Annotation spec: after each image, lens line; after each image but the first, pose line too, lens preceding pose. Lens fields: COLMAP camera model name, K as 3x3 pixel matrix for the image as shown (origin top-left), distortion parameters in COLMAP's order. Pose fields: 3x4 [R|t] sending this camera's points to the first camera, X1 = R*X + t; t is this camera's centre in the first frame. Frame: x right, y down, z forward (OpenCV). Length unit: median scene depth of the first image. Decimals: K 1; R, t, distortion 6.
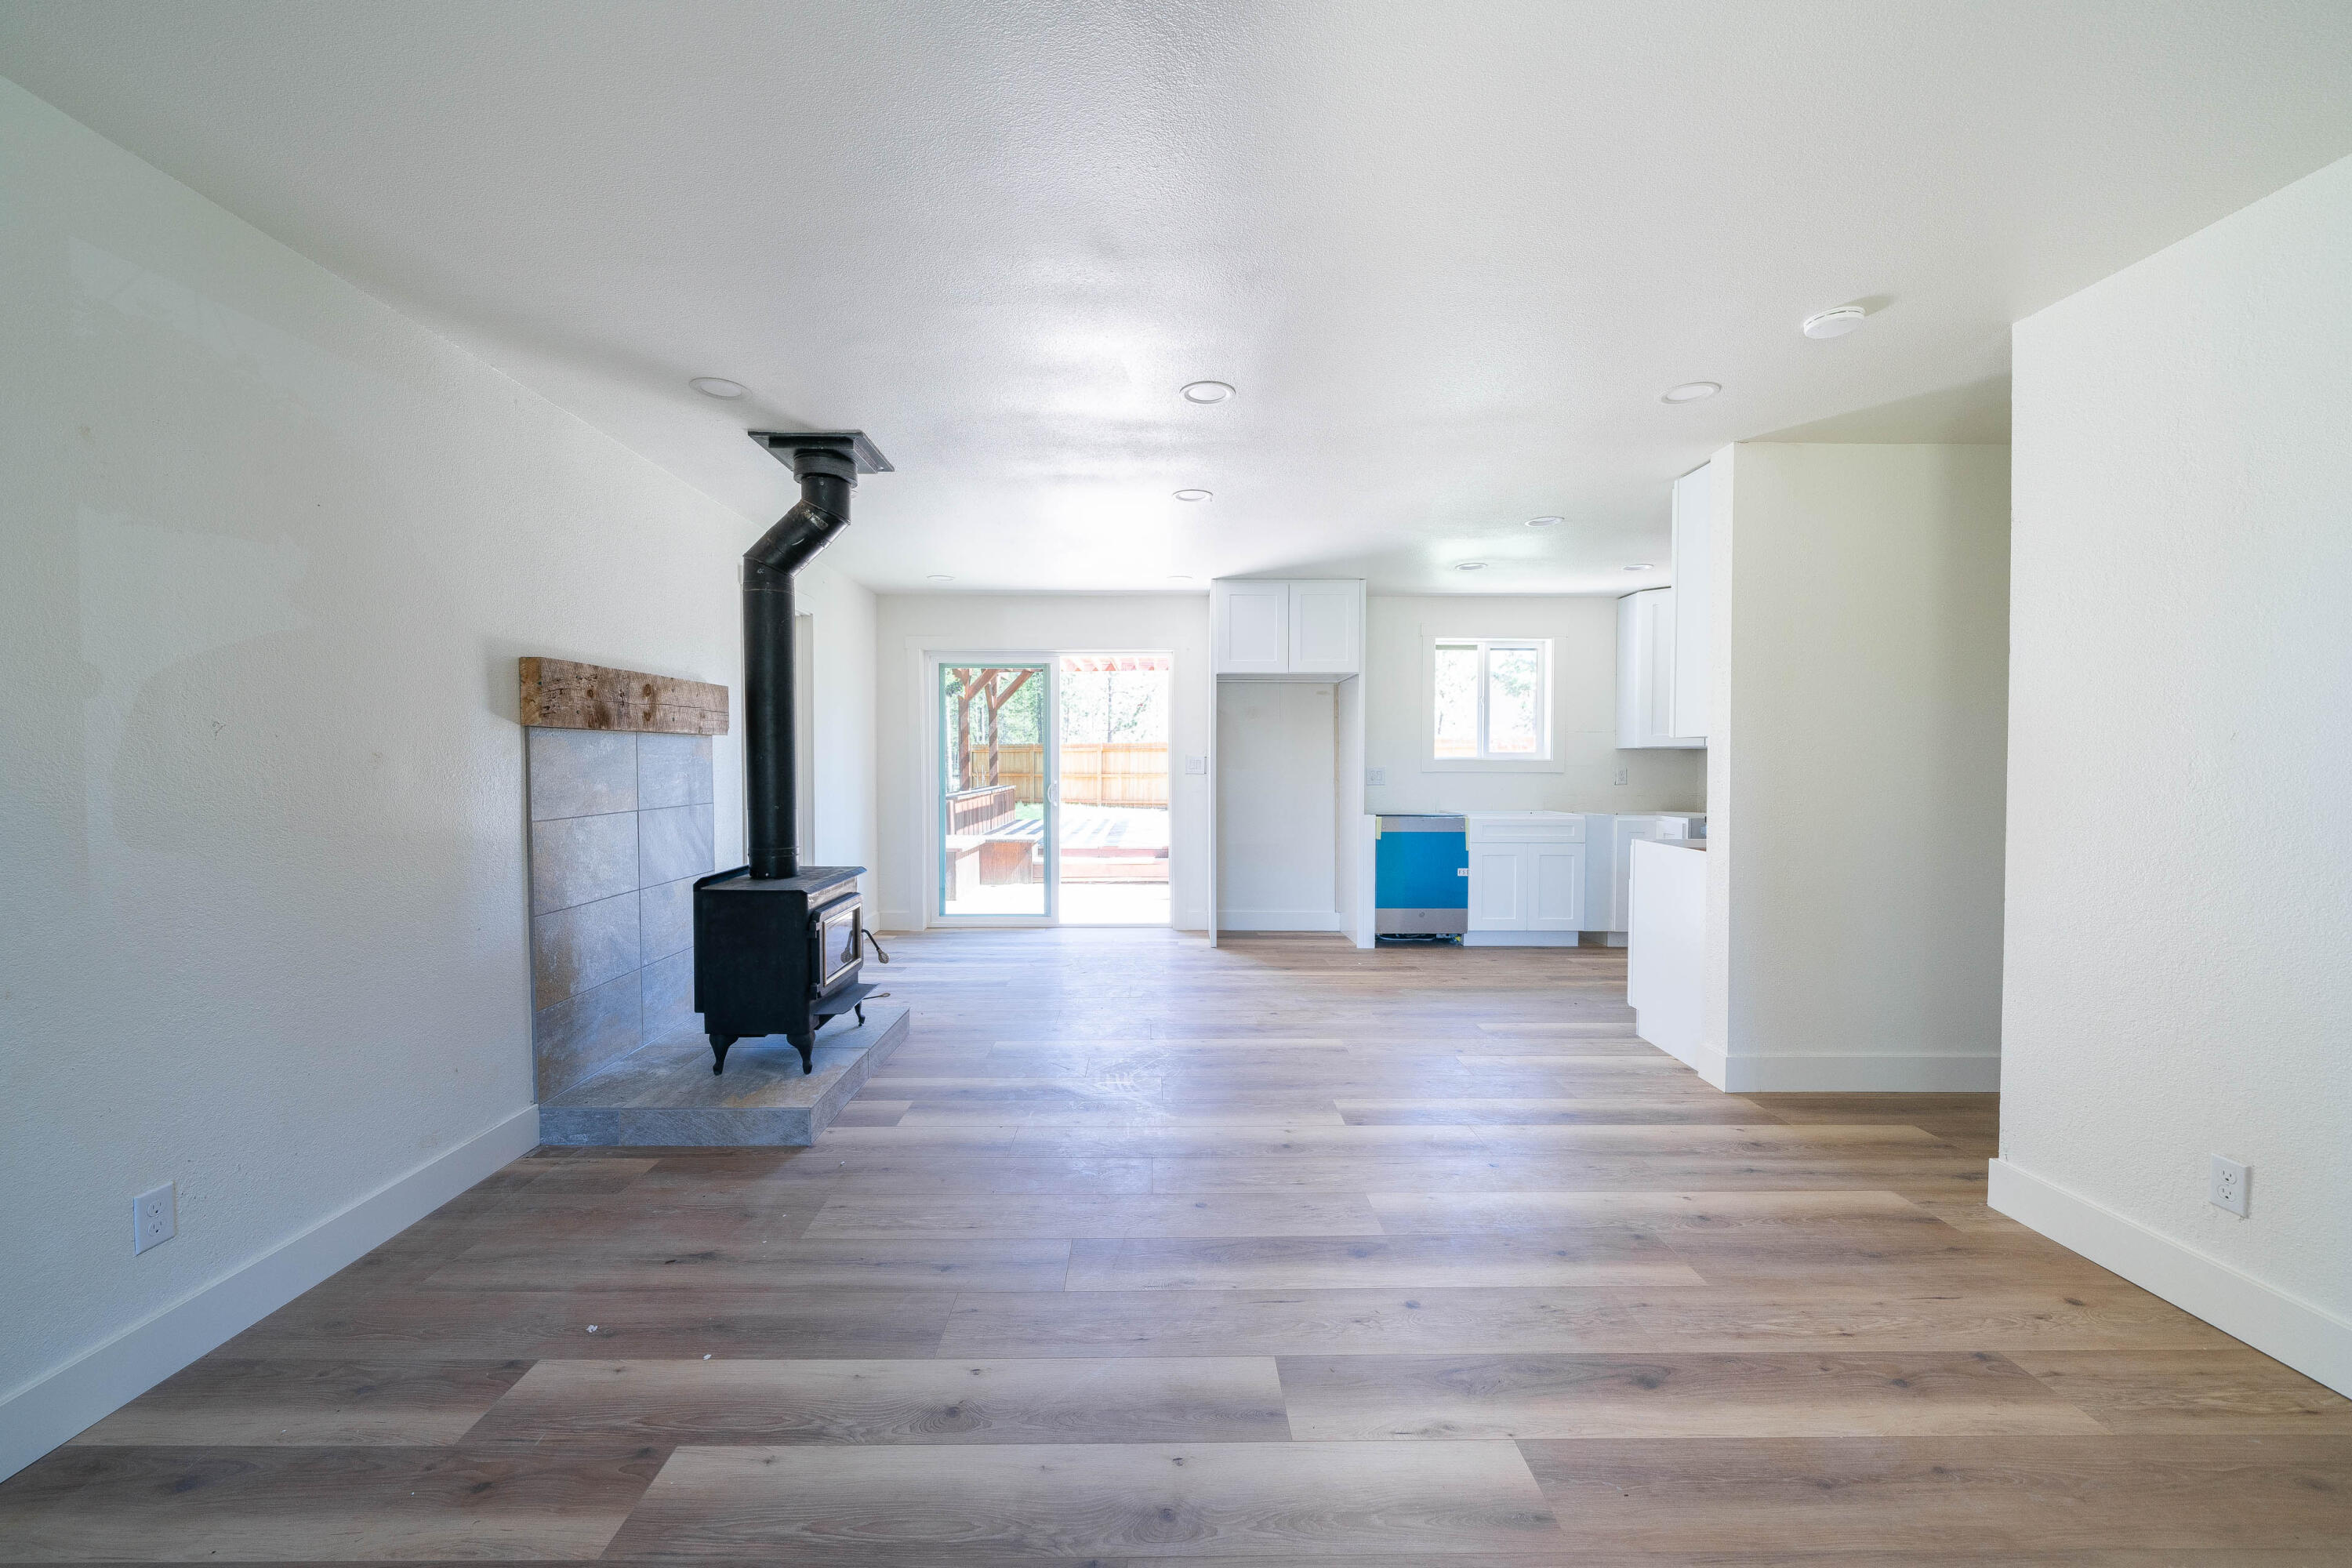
lens RADIAL K [[907.9, 0, 1176.0], [0, 907.9, 784.0], [0, 0, 1]] dist [-0.001945, 0.000070]
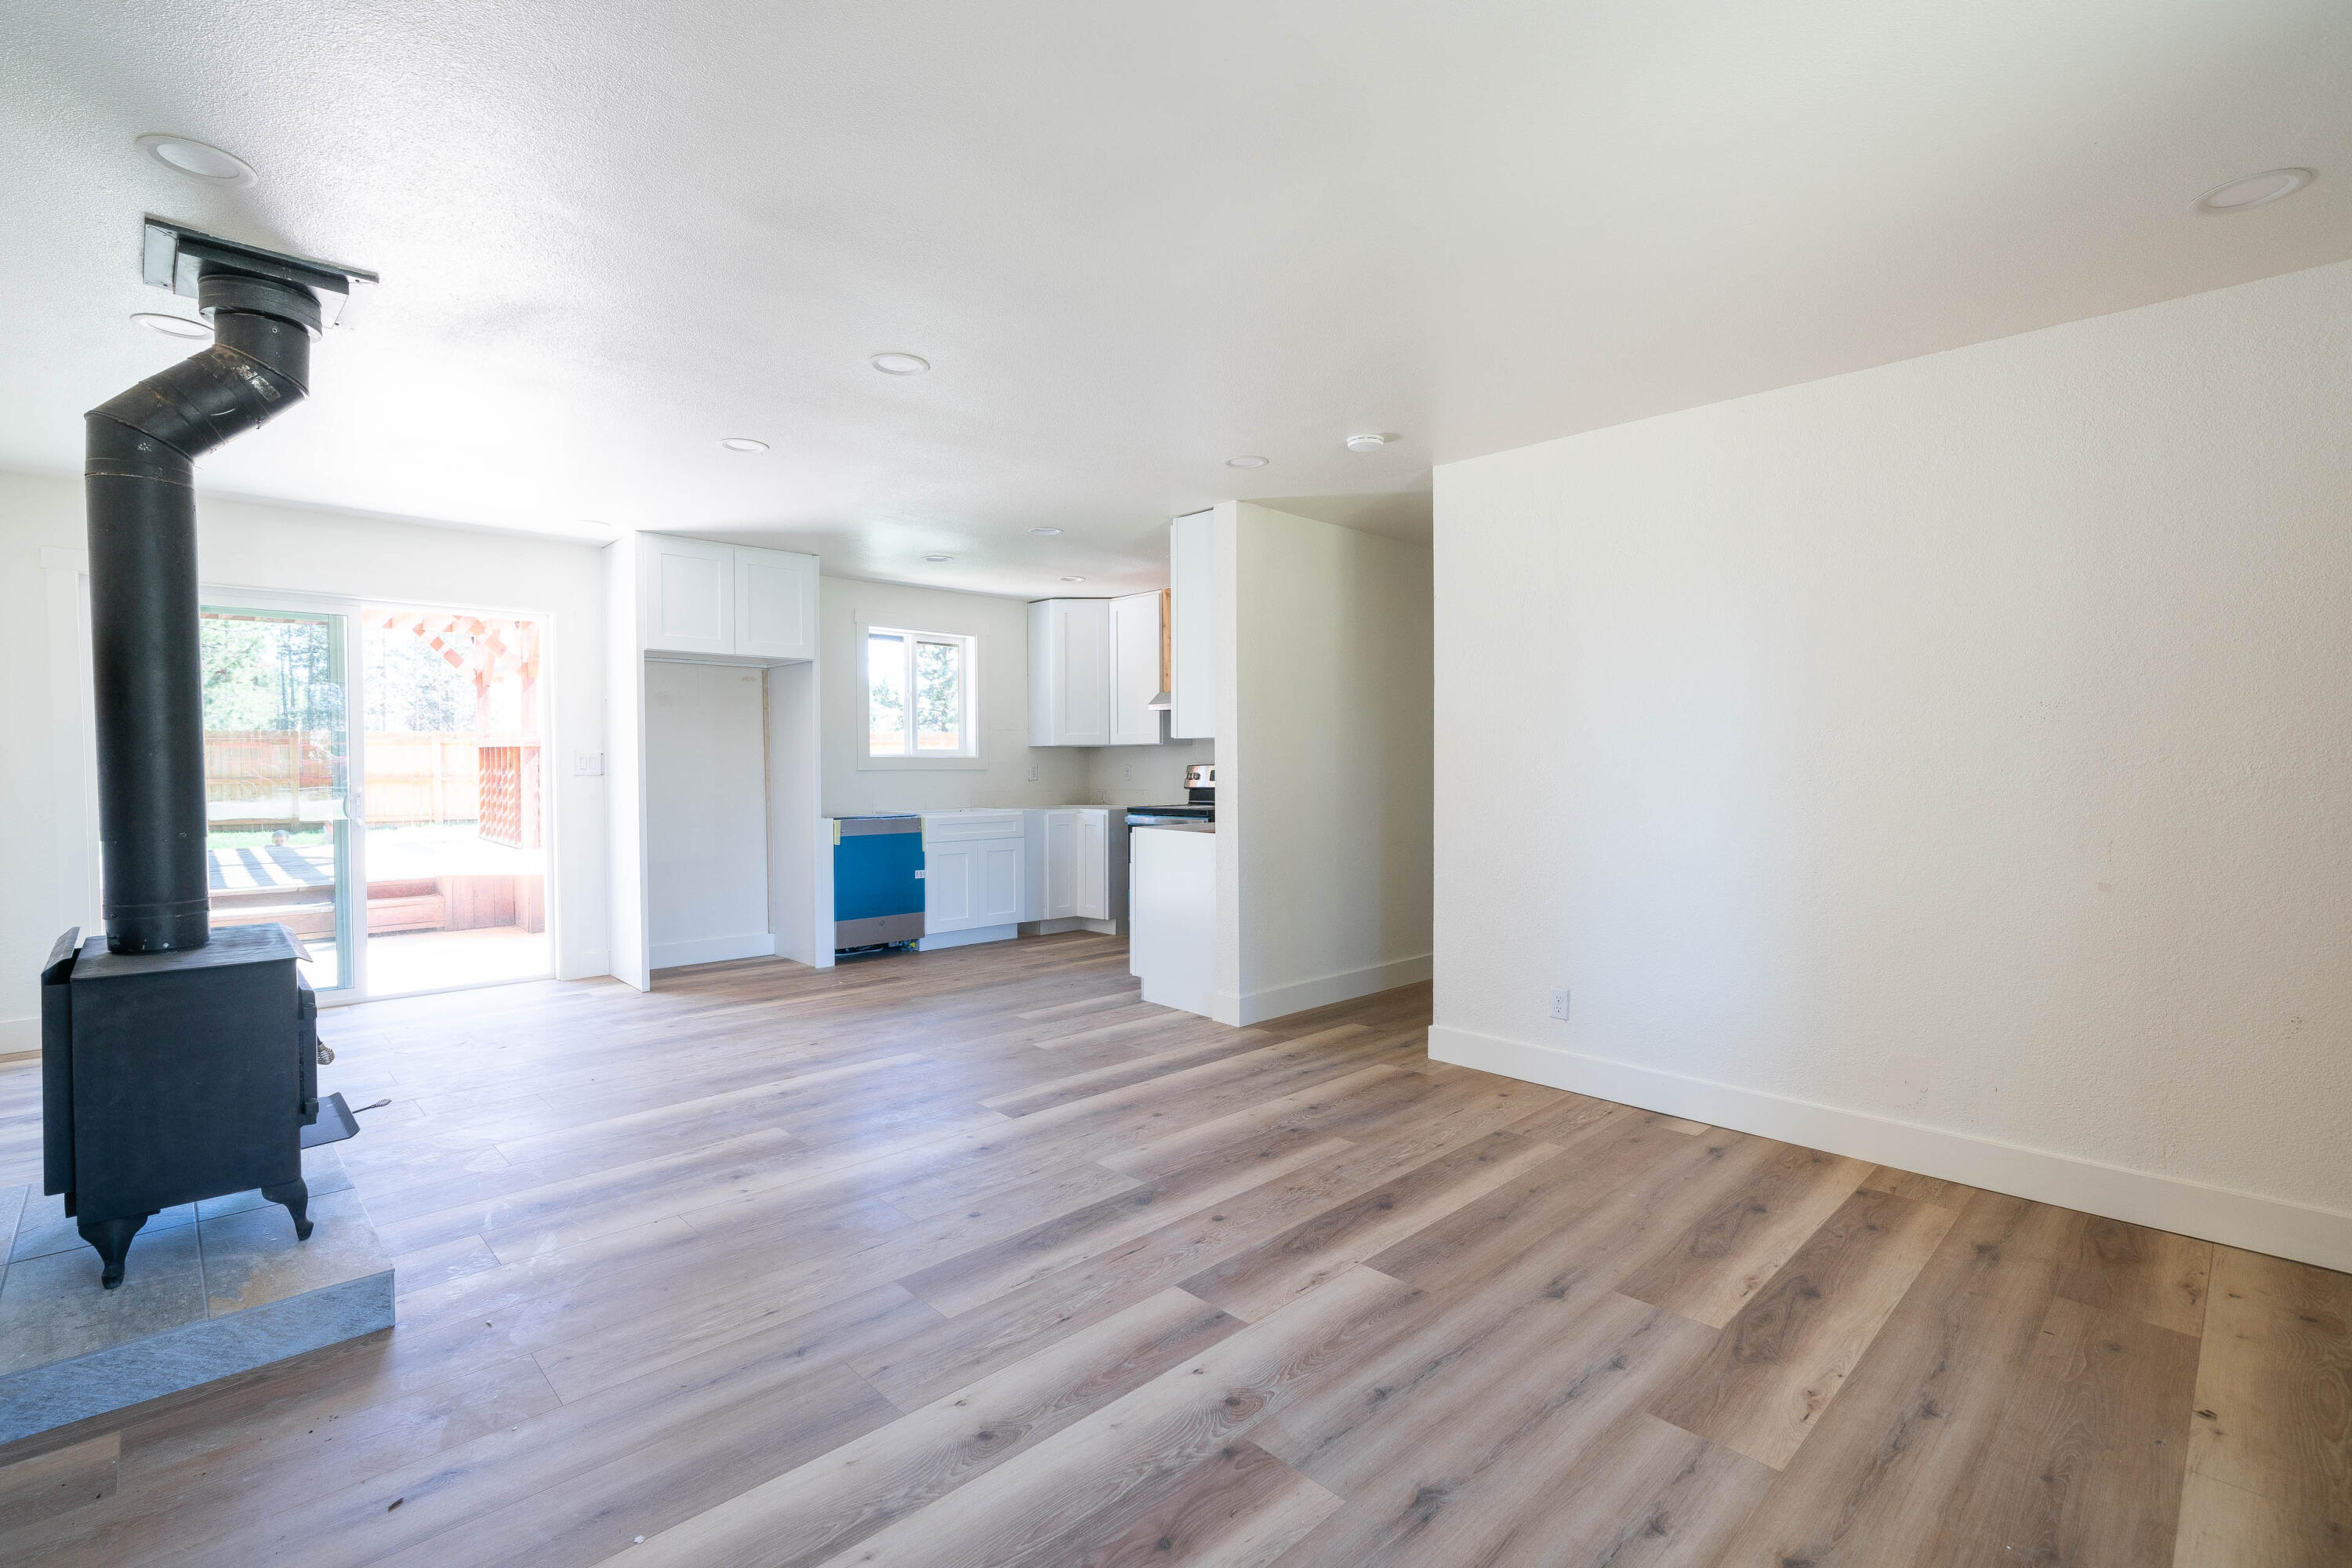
lens RADIAL K [[1031.5, 0, 1176.0], [0, 1031.5, 784.0], [0, 0, 1]] dist [0.000700, -0.000174]
pose [[0.735194, -0.017271, 0.677637, -0.434194], [0.017700, 0.999824, 0.006280, -0.000746], [-0.677626, 0.007378, 0.735370, 0.028591]]
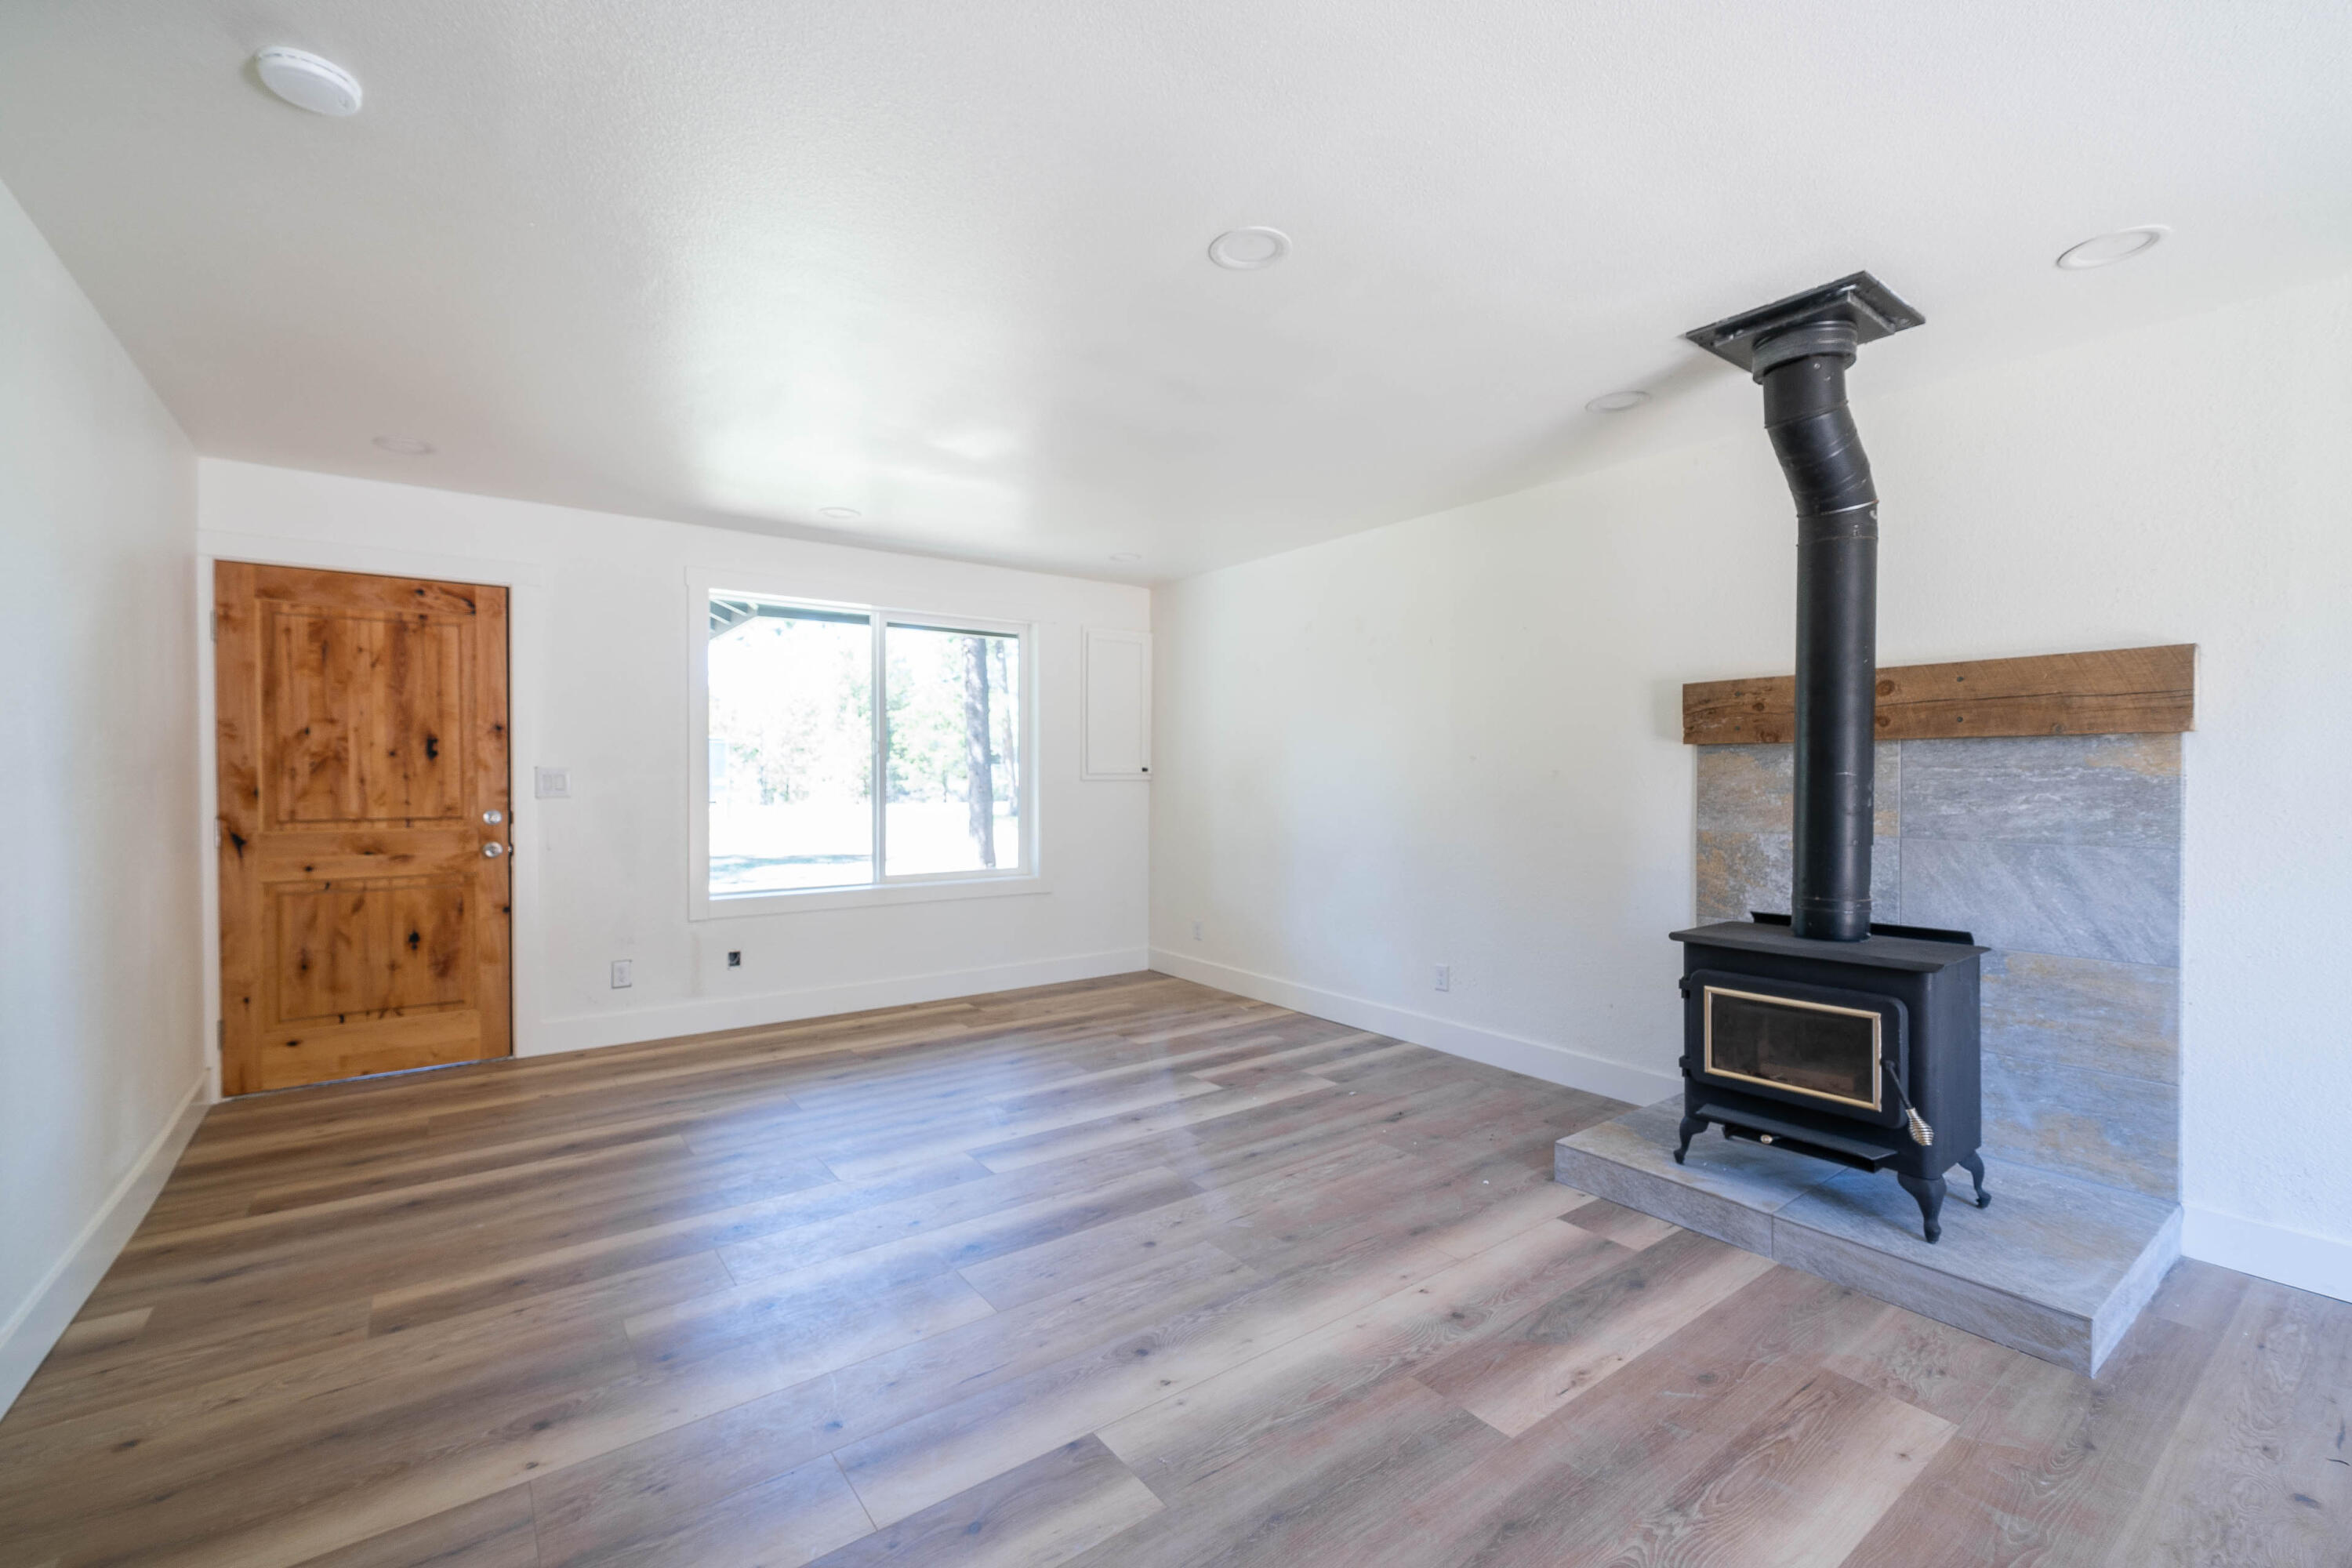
lens RADIAL K [[1061.8, 0, 1176.0], [0, 1061.8, 784.0], [0, 0, 1]] dist [-0.003465, -0.000113]
pose [[-0.822742, 0.003019, -0.568407, 0.494705], [-0.016102, 0.999461, 0.028615, -0.037882], [0.568187, 0.032695, -0.822250, 1.493317]]
